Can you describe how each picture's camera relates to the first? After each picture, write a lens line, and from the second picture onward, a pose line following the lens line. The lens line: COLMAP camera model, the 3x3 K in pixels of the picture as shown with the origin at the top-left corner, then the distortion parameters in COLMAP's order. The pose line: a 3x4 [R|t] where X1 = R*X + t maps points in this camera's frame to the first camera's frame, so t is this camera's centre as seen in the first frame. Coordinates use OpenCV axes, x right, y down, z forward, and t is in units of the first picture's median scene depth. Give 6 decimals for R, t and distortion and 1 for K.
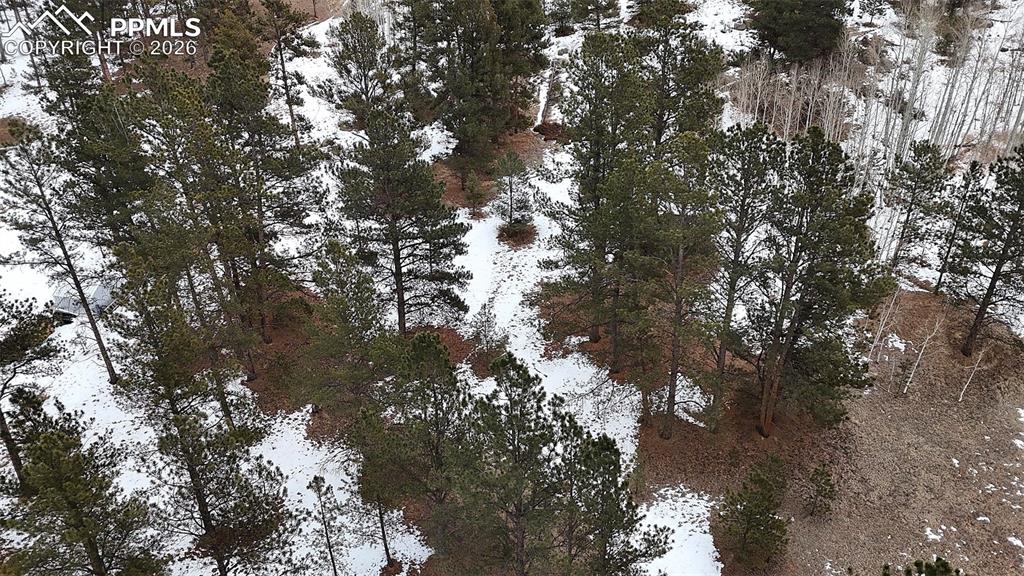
lens RADIAL K [[741.8, 0, 514.1], [0, 741.8, 286.2], [0, 0, 1]] dist [0.090106, -0.085382]
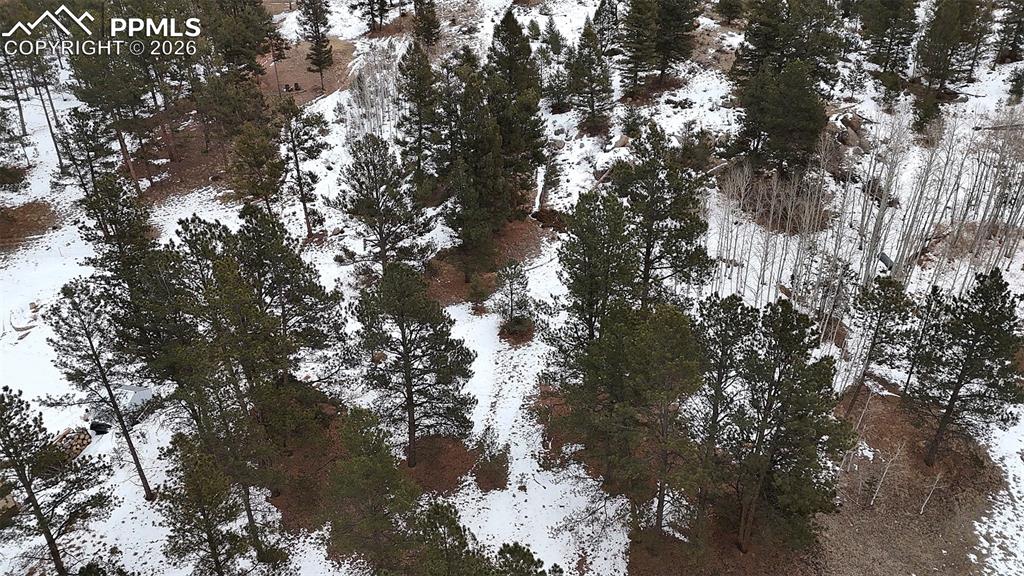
lens RADIAL K [[741.8, 0, 514.1], [0, 741.8, 286.2], [0, 0, 1]] dist [0.090106, -0.085382]
pose [[0.999981, 0.000736, 0.006050, -0.006523], [-0.000732, 1.000000, -0.000672, -0.130862], [-0.006050, 0.000667, 0.999981, -0.070756]]
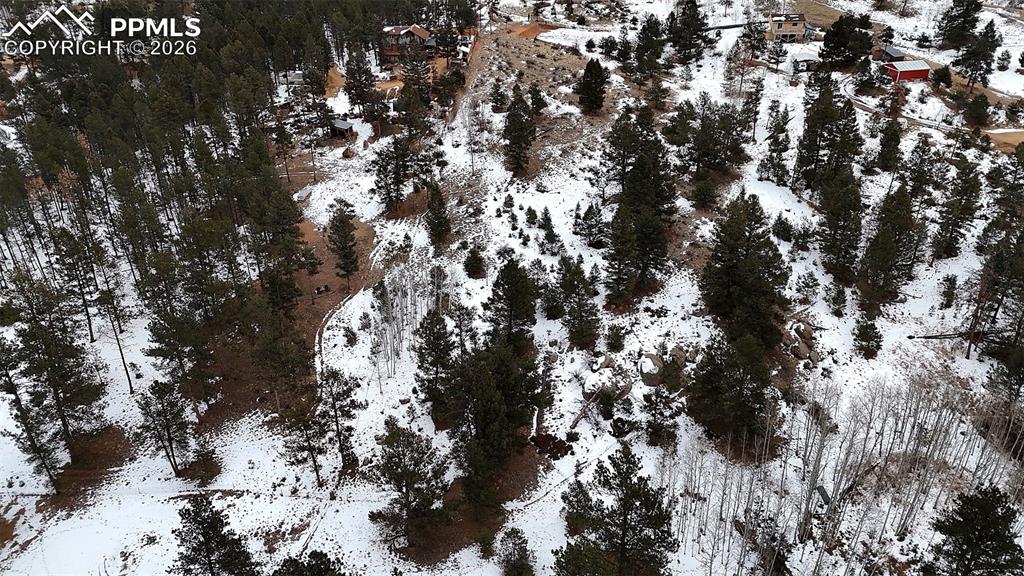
lens RADIAL K [[741.8, 0, 514.1], [0, 741.8, 286.2], [0, 0, 1]] dist [0.090106, -0.085382]
pose [[0.999953, 0.000584, 0.009716, -0.015957], [-0.000522, 0.999979, -0.006406, -0.556337], [-0.009720, 0.006400, 0.999932, -0.315077]]
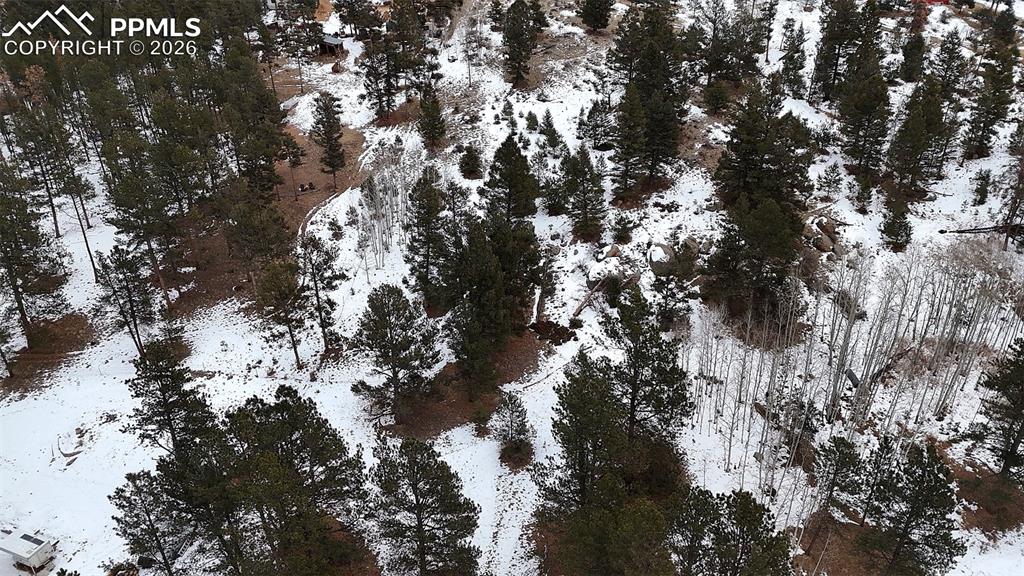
lens RADIAL K [[741.8, 0, 514.1], [0, 741.8, 286.2], [0, 0, 1]] dist [0.090106, -0.085382]
pose [[0.999971, 0.000800, 0.007624, -0.008601], [-0.000779, 0.999996, -0.002807, -0.325674], [-0.007626, 0.002801, 0.999967, -0.184432]]
